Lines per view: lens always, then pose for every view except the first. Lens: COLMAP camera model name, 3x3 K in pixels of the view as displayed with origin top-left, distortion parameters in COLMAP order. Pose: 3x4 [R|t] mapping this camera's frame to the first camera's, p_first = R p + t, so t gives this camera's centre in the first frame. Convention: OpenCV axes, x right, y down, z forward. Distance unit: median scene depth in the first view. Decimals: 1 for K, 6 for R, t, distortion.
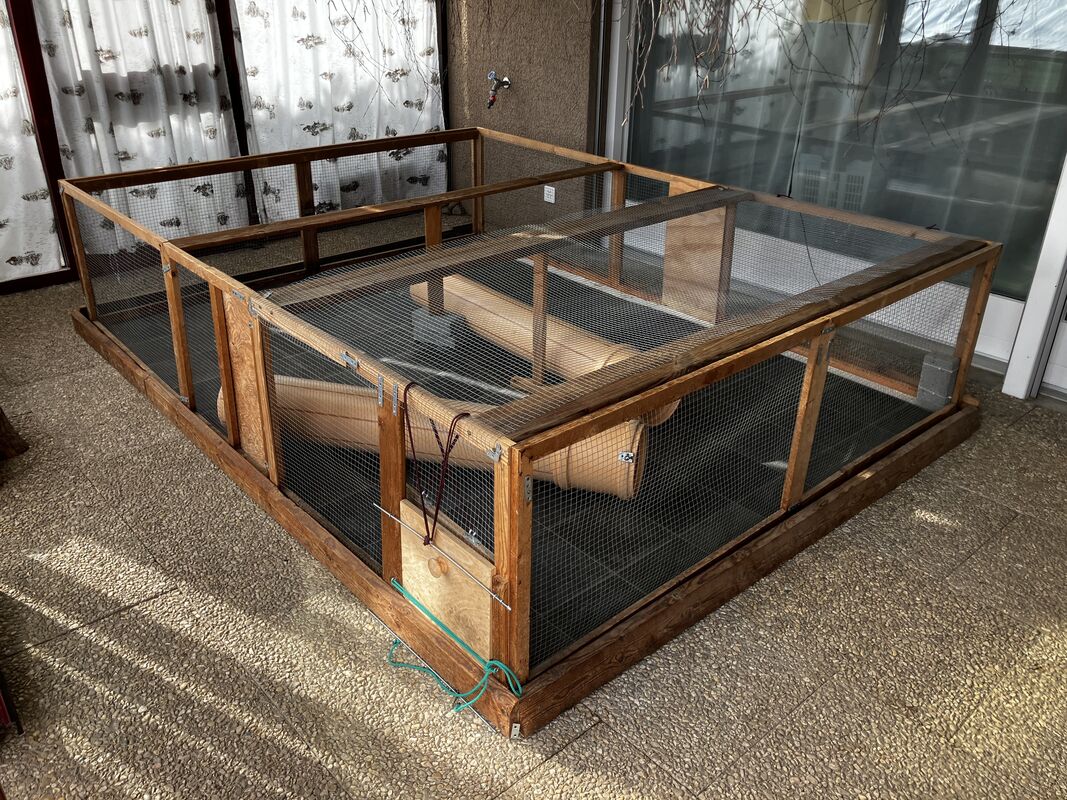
lens RADIAL K [[885.6, 0, 522.8], [0, 885.6, 391.9], [0, 0, 1]] dist [0.026022, -0.020847]
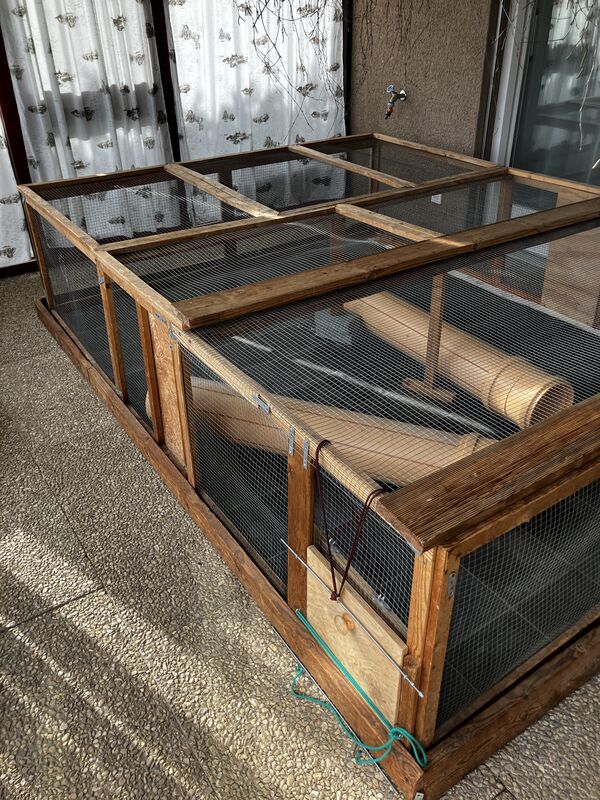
lens RADIAL K [[664.0, 0, 301.2], [0, 664.0, 391.9], [0, 0, 1]] dist [0.026022, -0.020847]
pose [[0.991159, 0.043342, -0.125402, -0.037056], [-0.031171, 0.994753, 0.097441, -0.078712], [0.128967, -0.092671, 0.987309, 0.170342]]
